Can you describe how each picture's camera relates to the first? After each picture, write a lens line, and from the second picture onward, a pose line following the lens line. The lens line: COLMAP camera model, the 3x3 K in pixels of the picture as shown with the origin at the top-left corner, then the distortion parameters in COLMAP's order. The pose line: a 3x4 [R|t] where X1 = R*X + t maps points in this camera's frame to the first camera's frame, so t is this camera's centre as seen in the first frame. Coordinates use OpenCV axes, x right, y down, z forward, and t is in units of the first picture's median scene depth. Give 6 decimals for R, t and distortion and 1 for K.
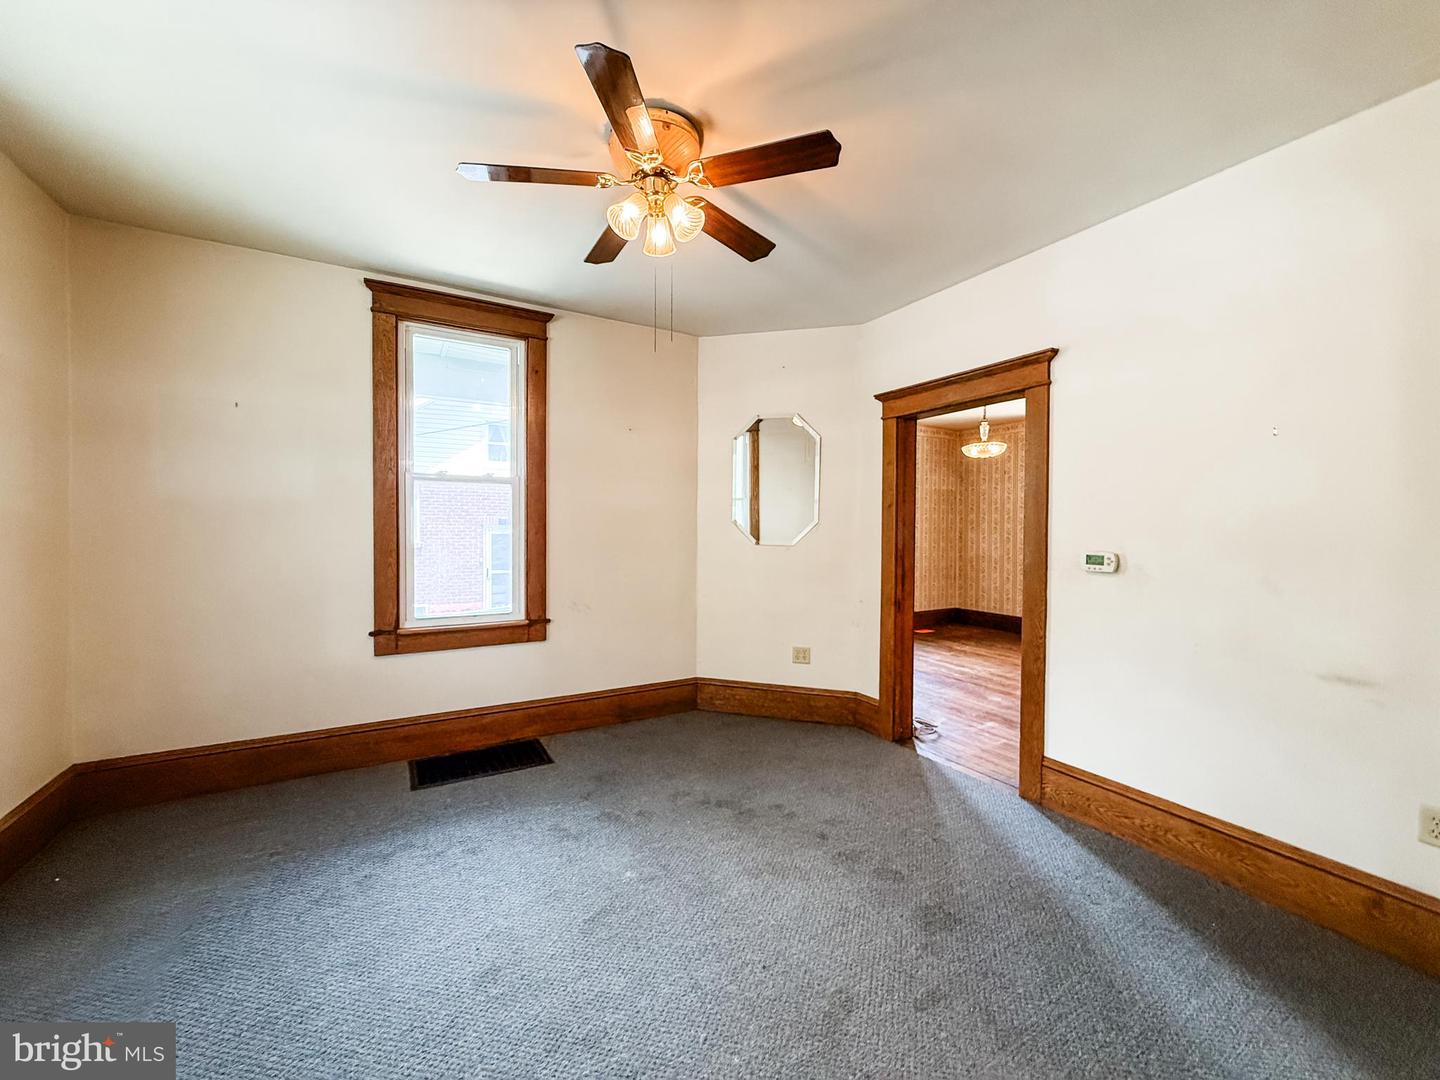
lens RADIAL K [[575.9, 0, 715.8], [0, 575.9, 538.7], [0, 0, 1]] dist [0.001445, 0.000183]
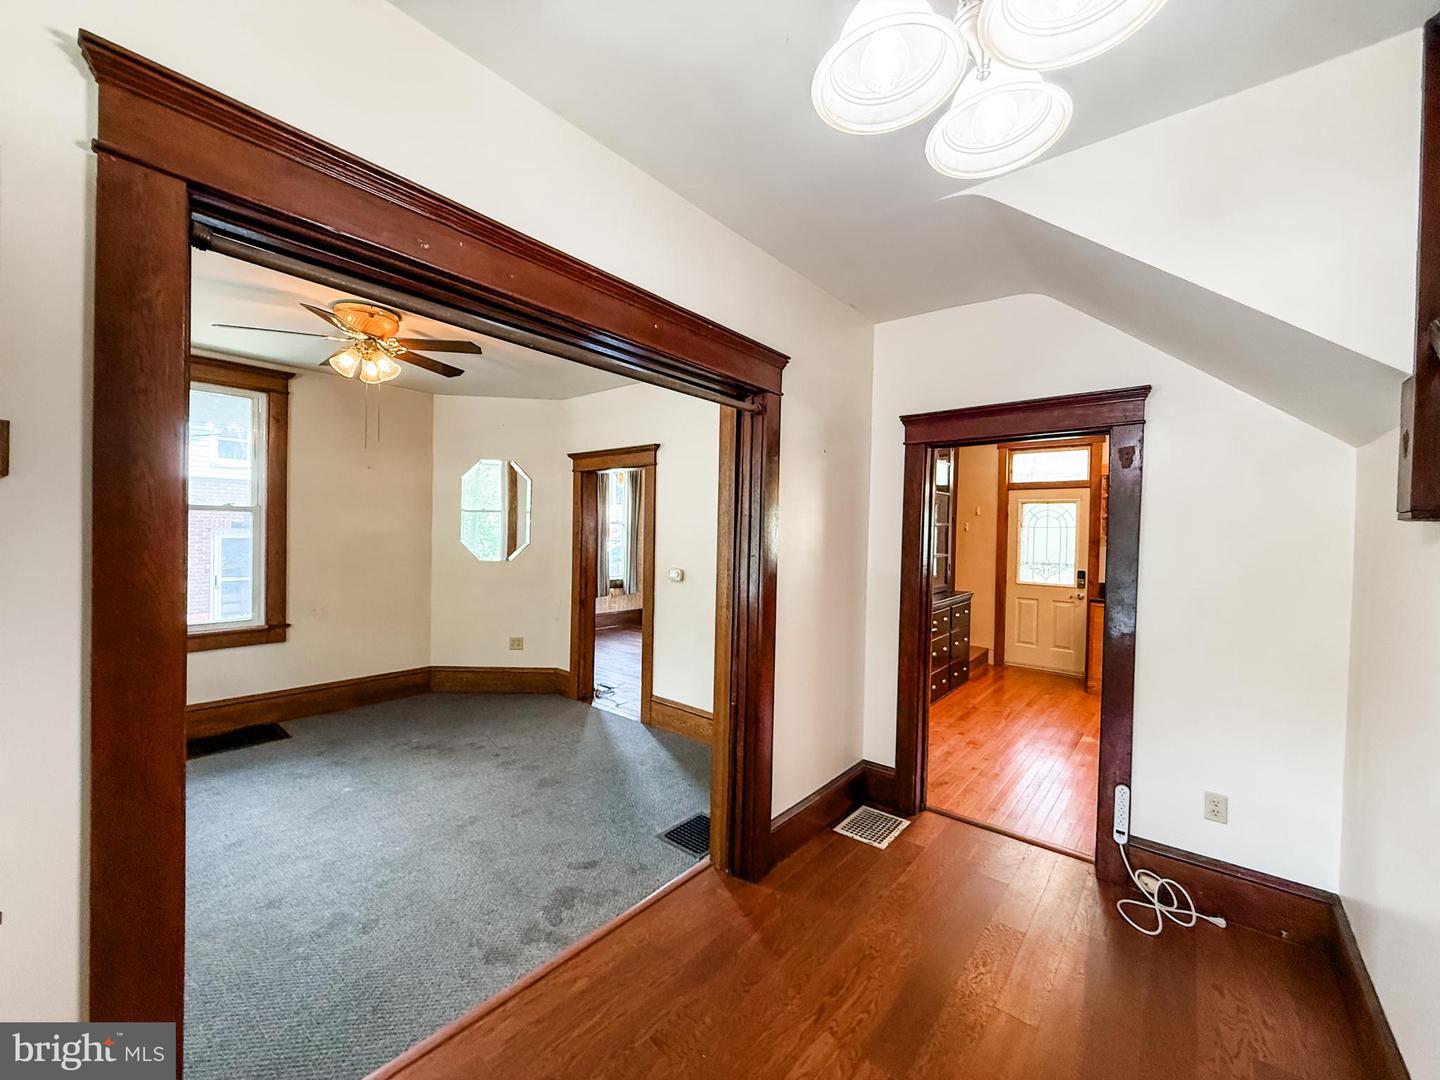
lens RADIAL K [[575.9, 0, 715.8], [0, 575.9, 538.7], [0, 0, 1]] dist [0.001445, 0.000183]
pose [[0.941887, 0.007724, 0.335841, 0.155096], [-0.008019, 0.999968, -0.000510, -0.047877], [-0.335834, -0.002213, 0.941919, -0.464323]]
